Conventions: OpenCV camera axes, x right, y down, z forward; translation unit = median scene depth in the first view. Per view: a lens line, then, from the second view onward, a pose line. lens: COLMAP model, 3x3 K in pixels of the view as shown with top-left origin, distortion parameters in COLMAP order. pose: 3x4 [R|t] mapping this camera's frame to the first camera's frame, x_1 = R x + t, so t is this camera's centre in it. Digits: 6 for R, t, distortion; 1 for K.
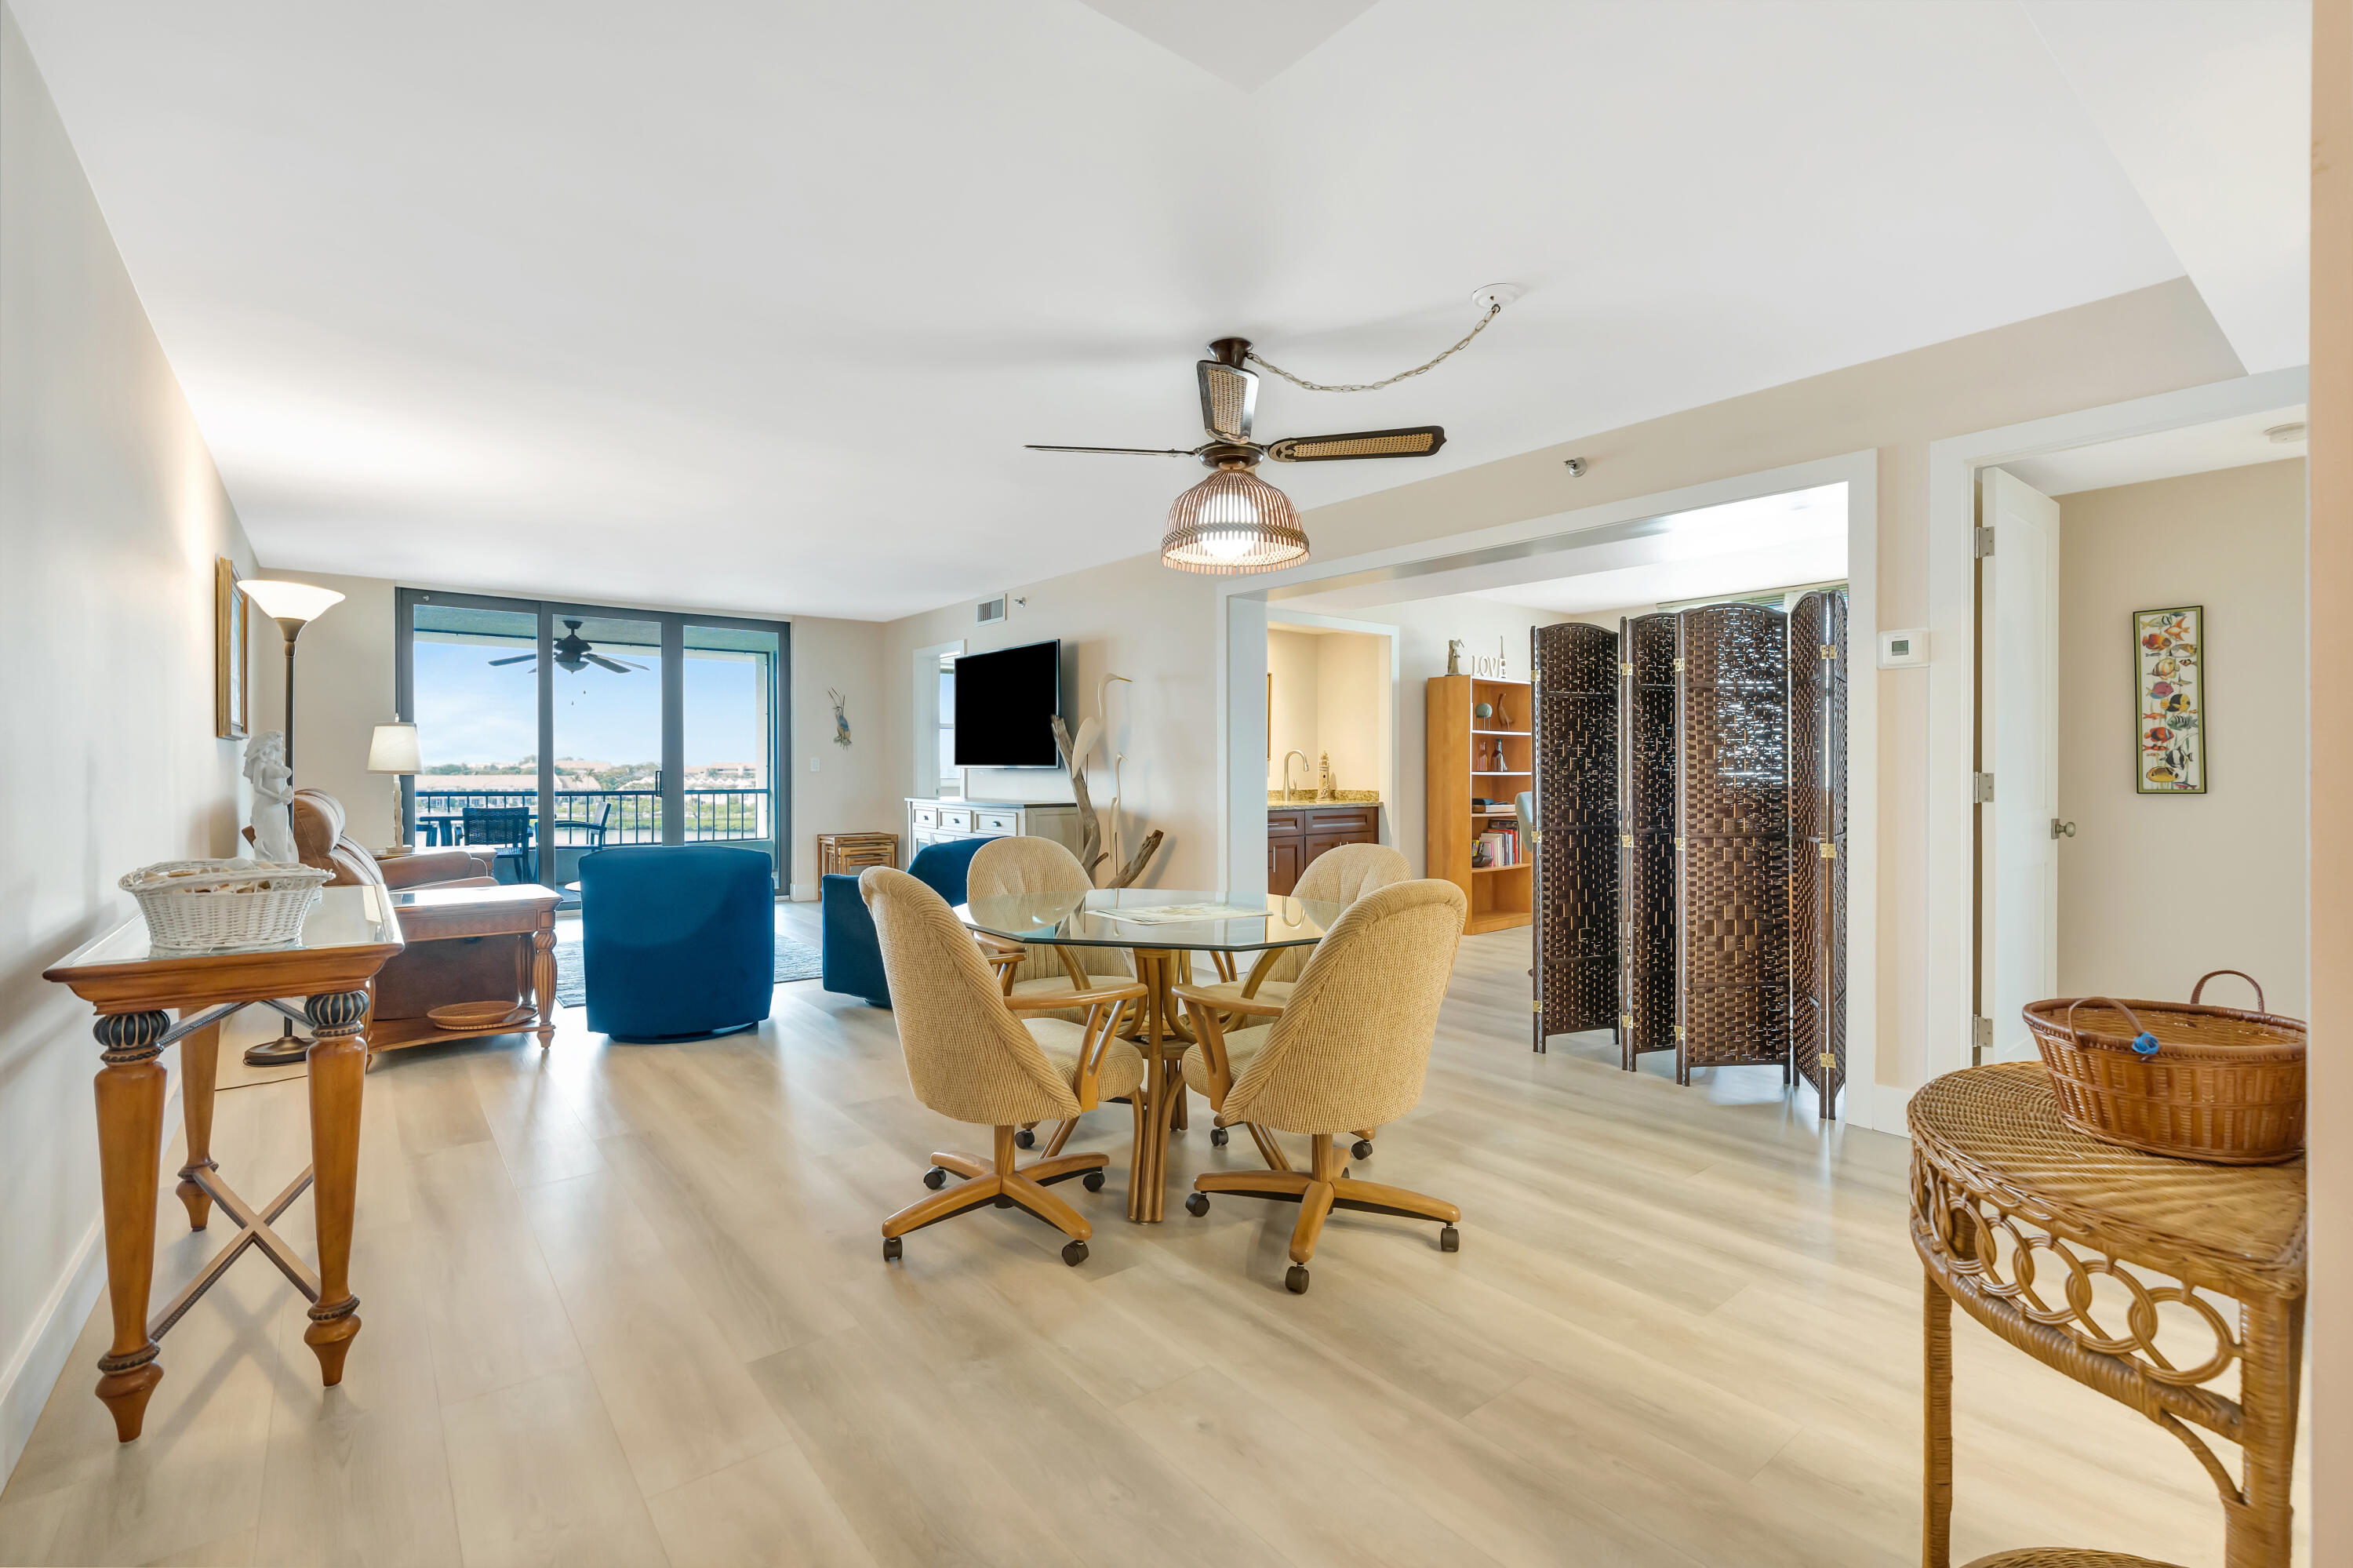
lens RADIAL K [[1051.9, 0, 1135.3], [0, 1051.9, 769.7], [0, 0, 1]] dist [-0.005066, -0.000004]
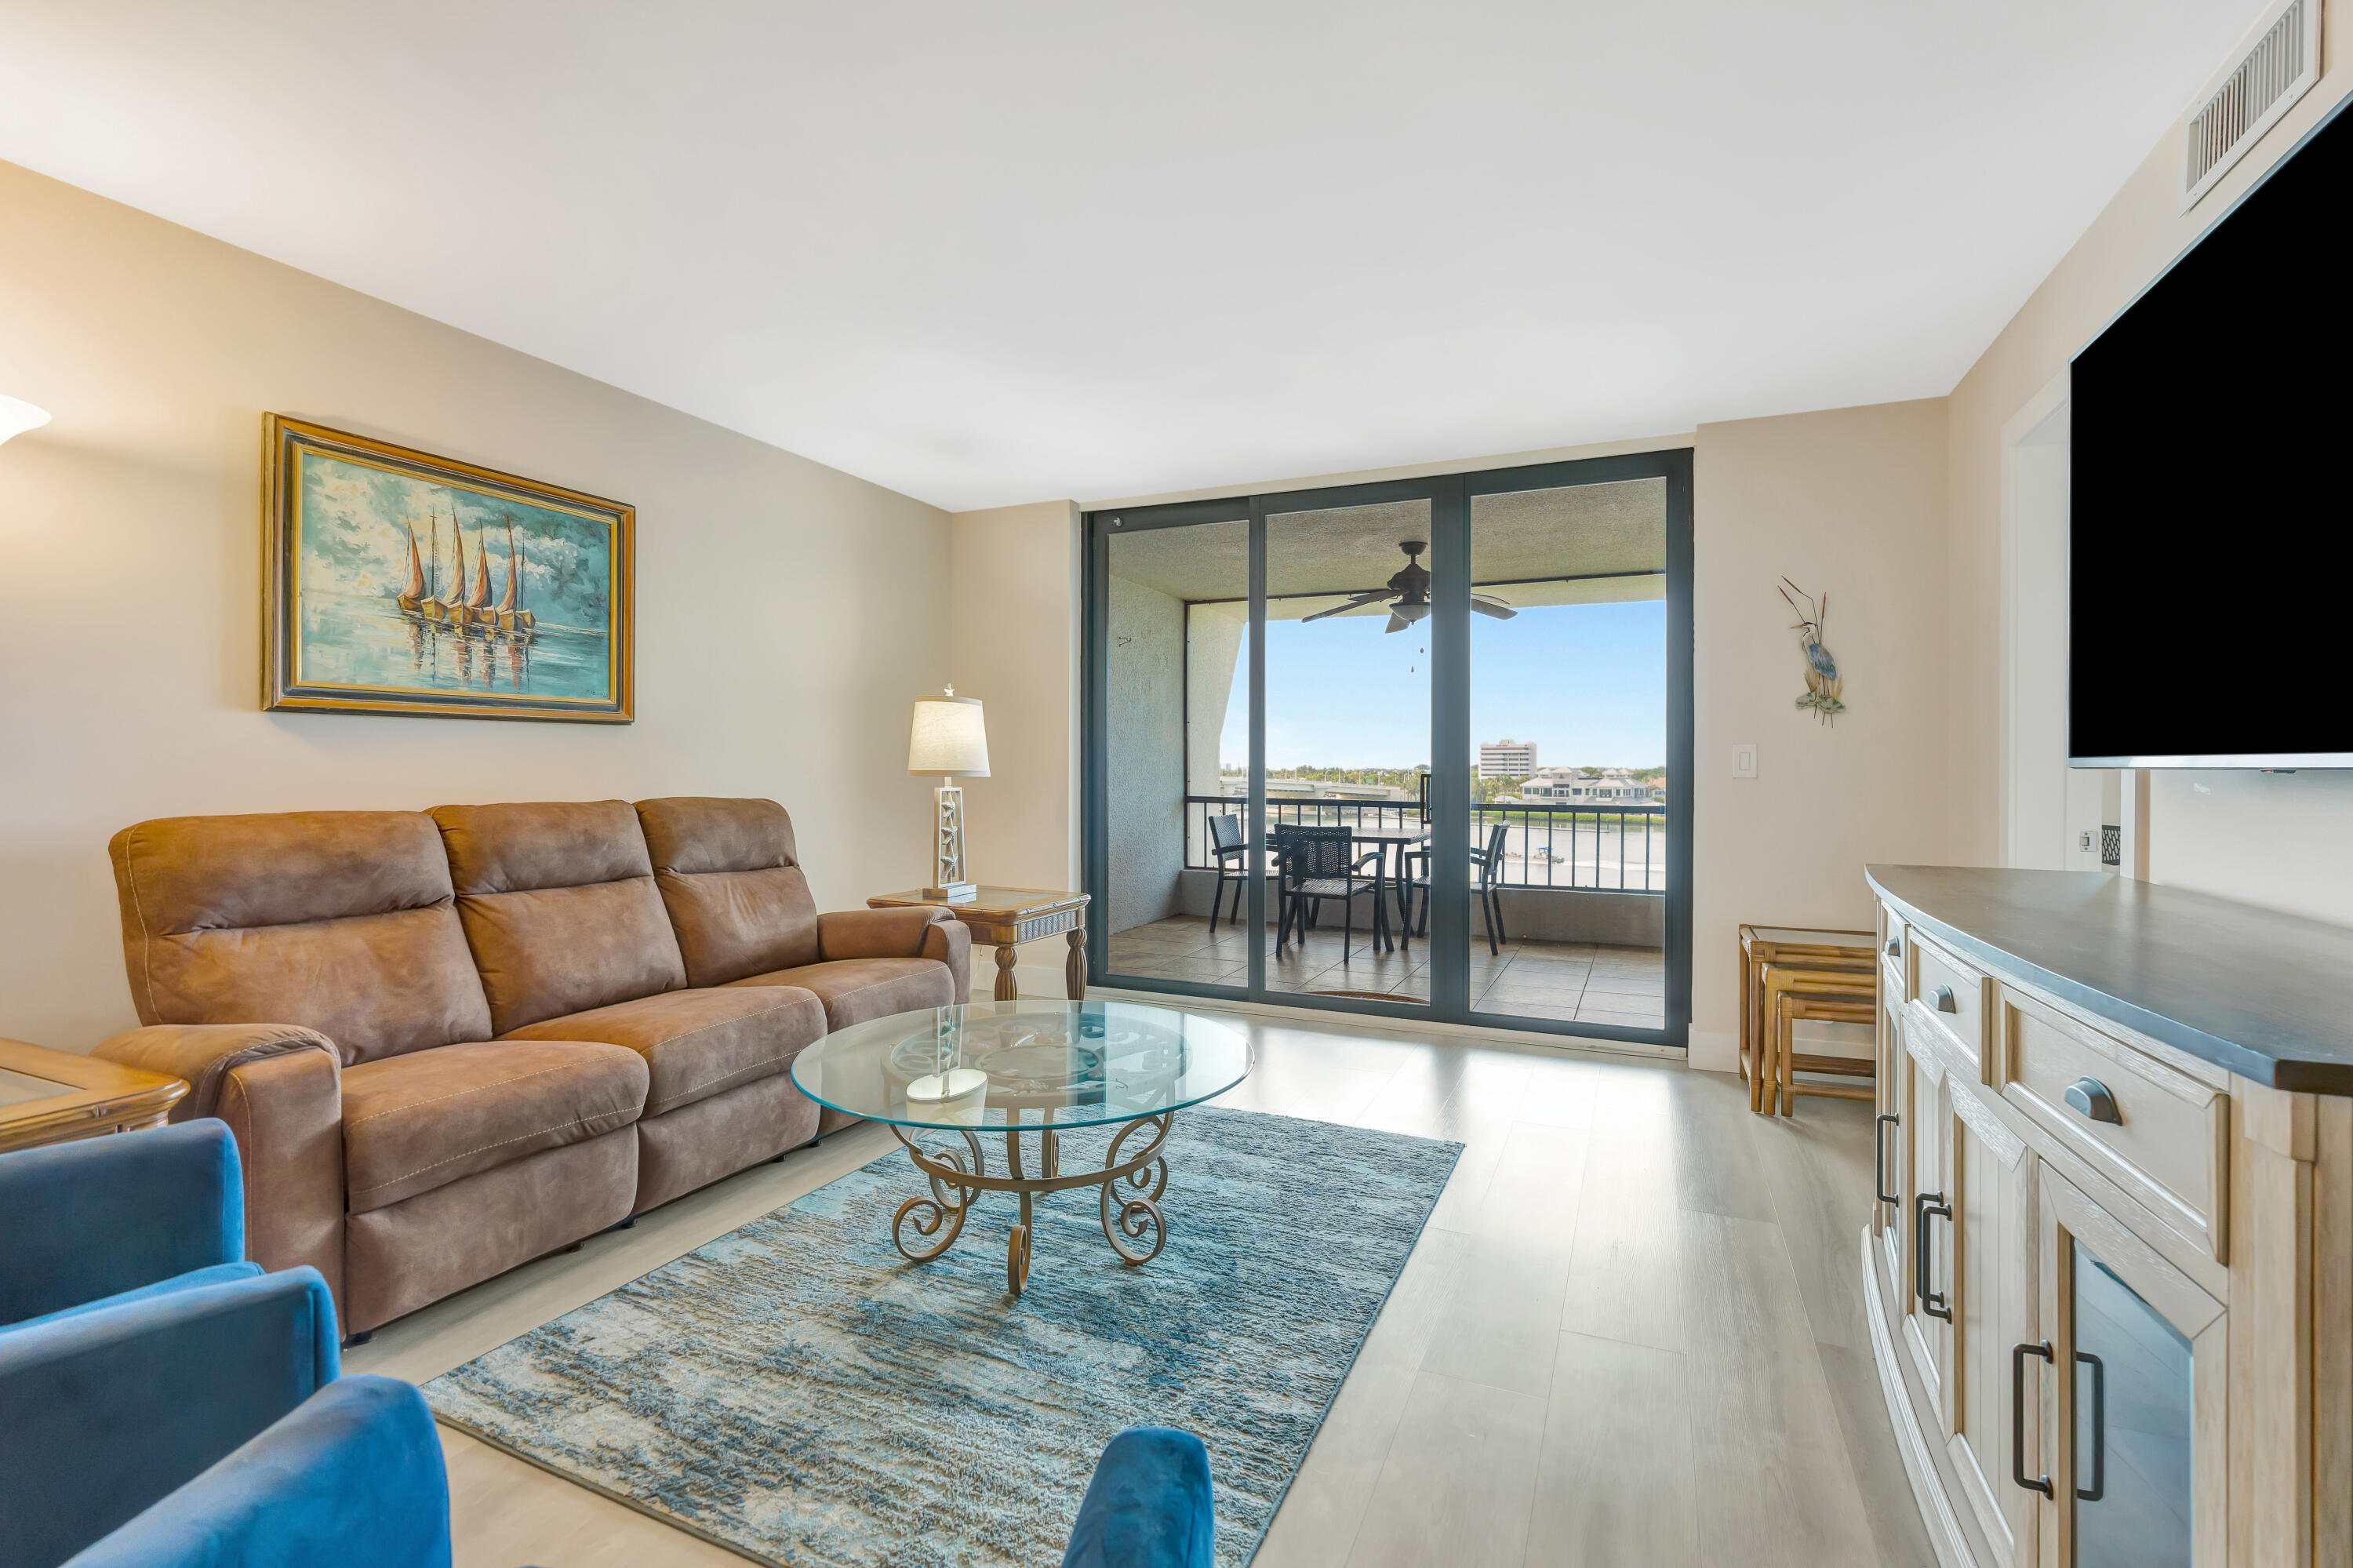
lens RADIAL K [[1051.9, 0, 1200.7], [0, 1051.9, 765.2], [0, 0, 1]] dist [-0.005066, -0.000004]
pose [[0.499211, -0.002264, -0.866477, -0.038632], [-0.004103, 0.999979, -0.004977, 0.000129], [0.866471, 0.006040, 0.499192, 0.629322]]
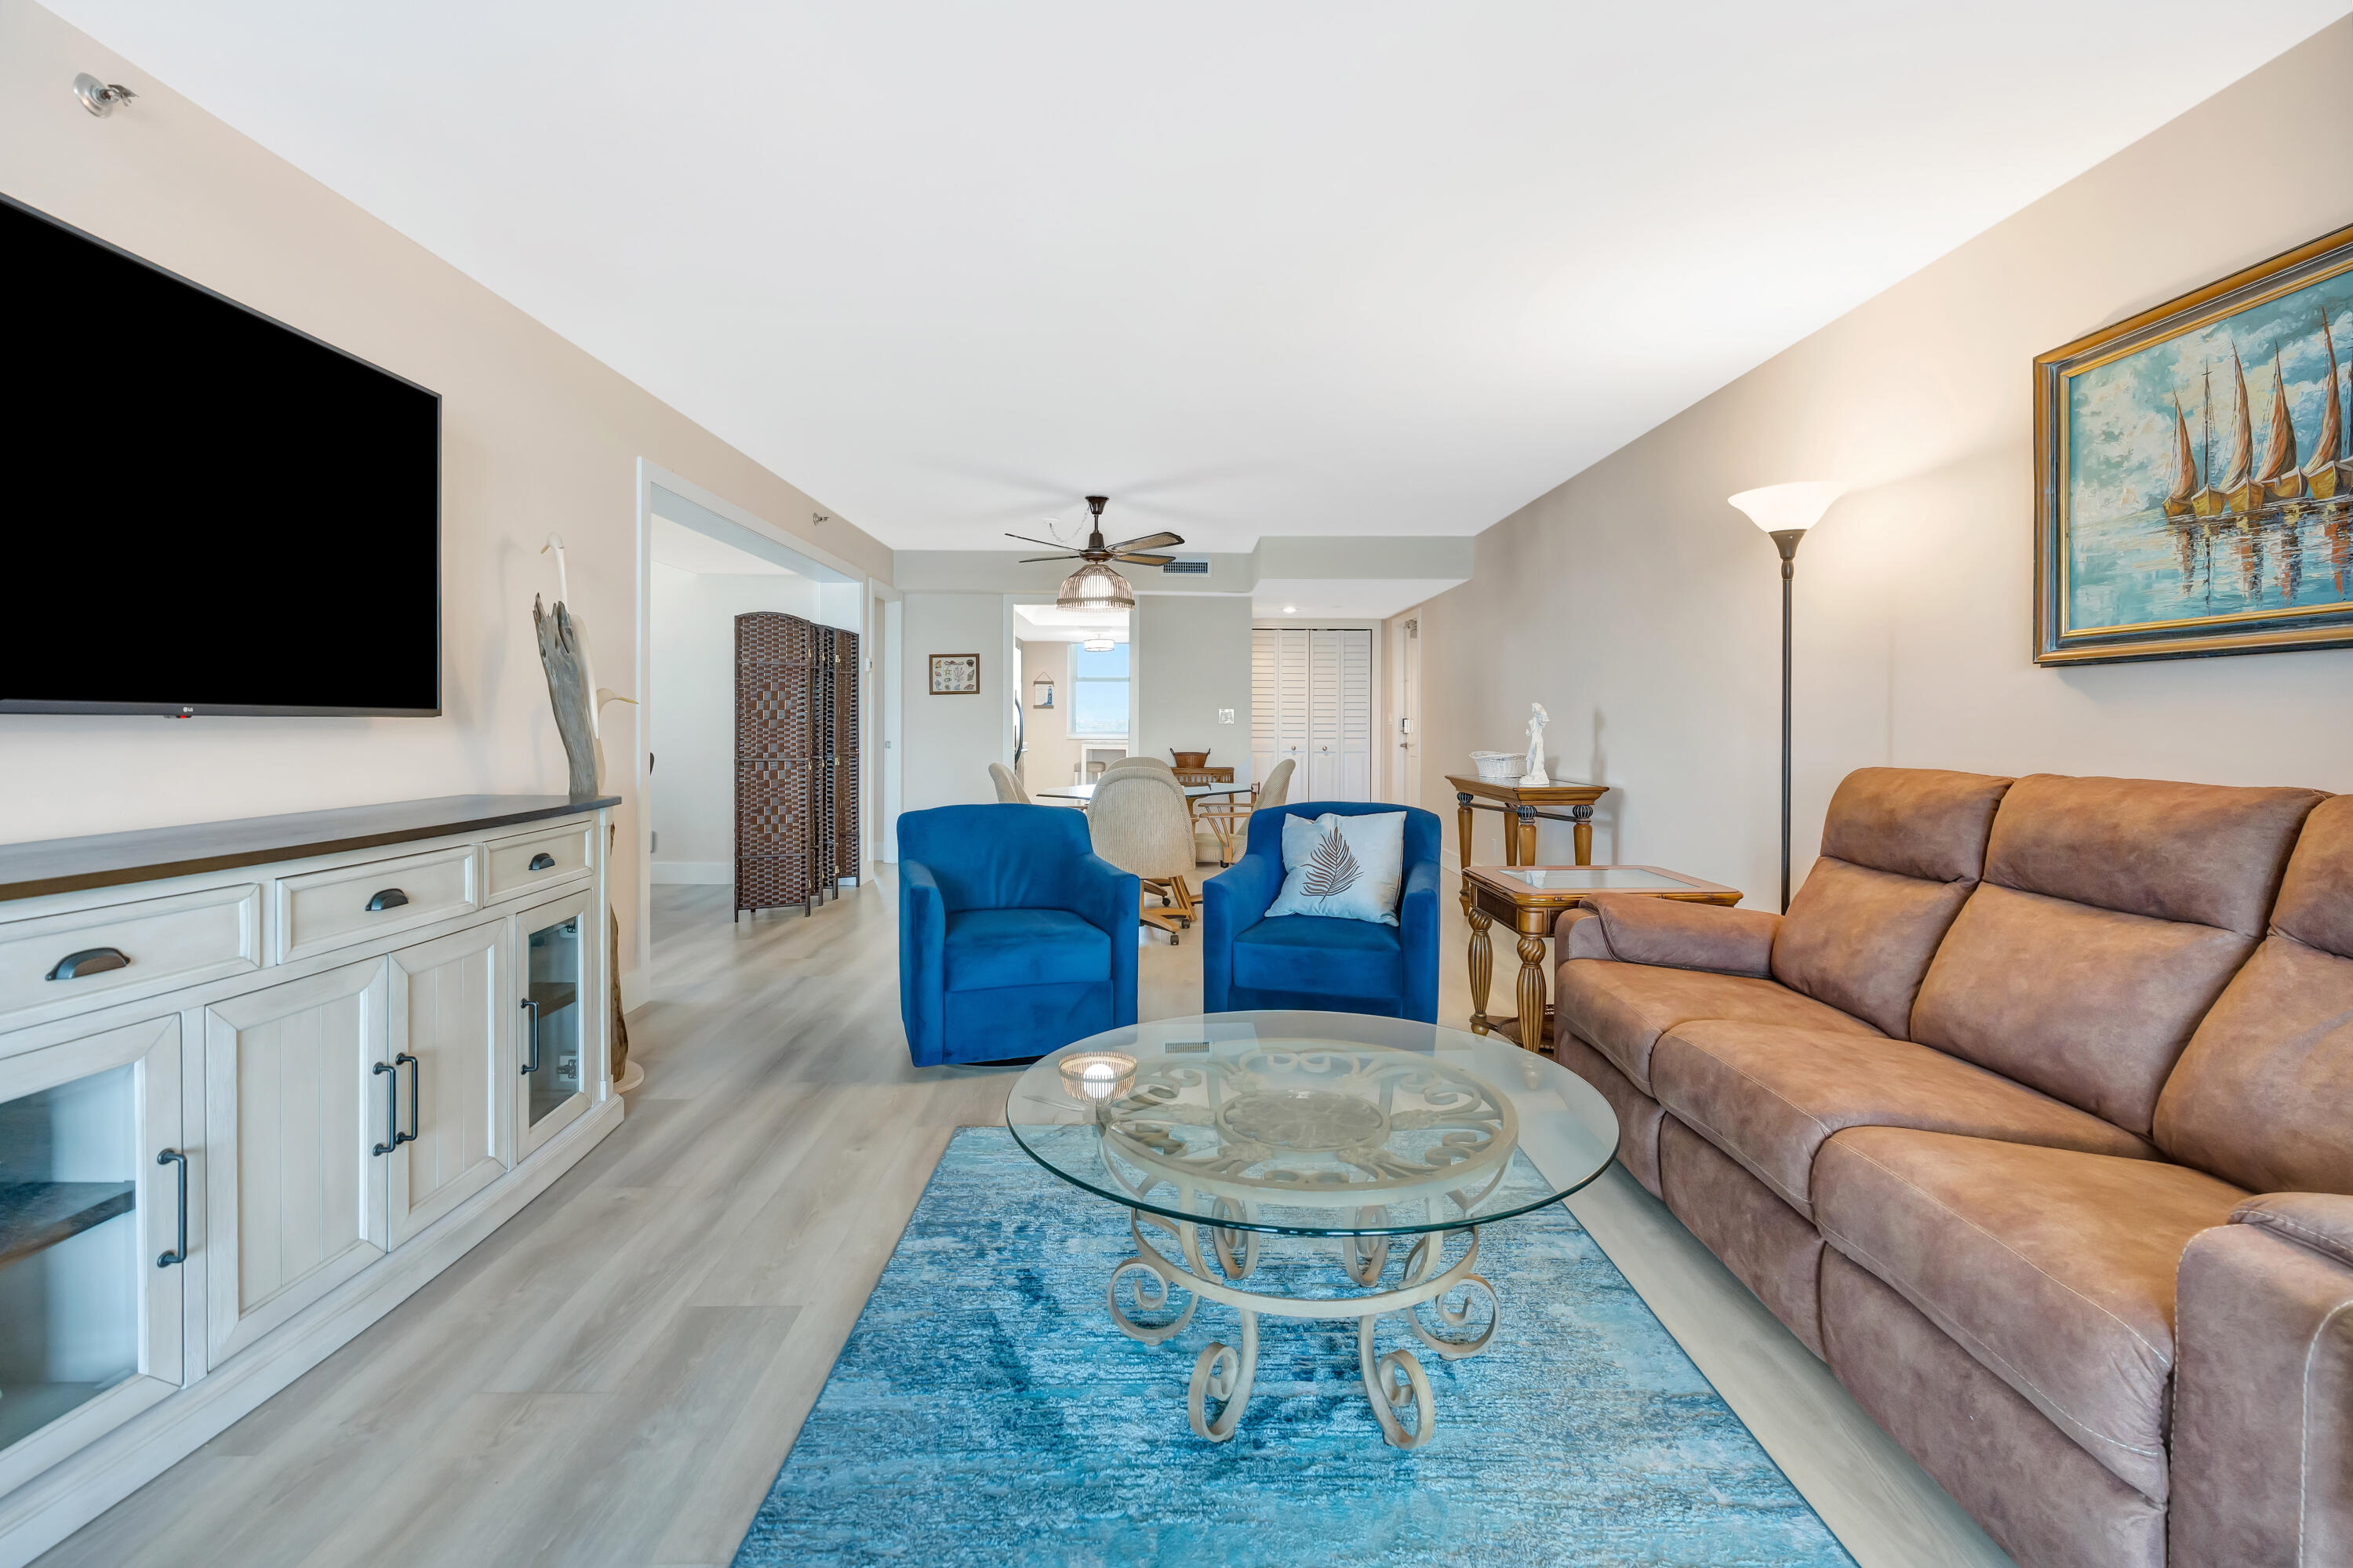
lens RADIAL K [[1051.9, 0, 1181.8], [0, 1051.9, 735.2], [0, 0, 1]] dist [-0.005066, -0.000004]
pose [[-0.809298, -0.013156, 0.587250, -0.436322], [-0.003355, 0.999836, 0.017775, -0.001529], [-0.587388, 0.012415, -0.809210, 0.938528]]
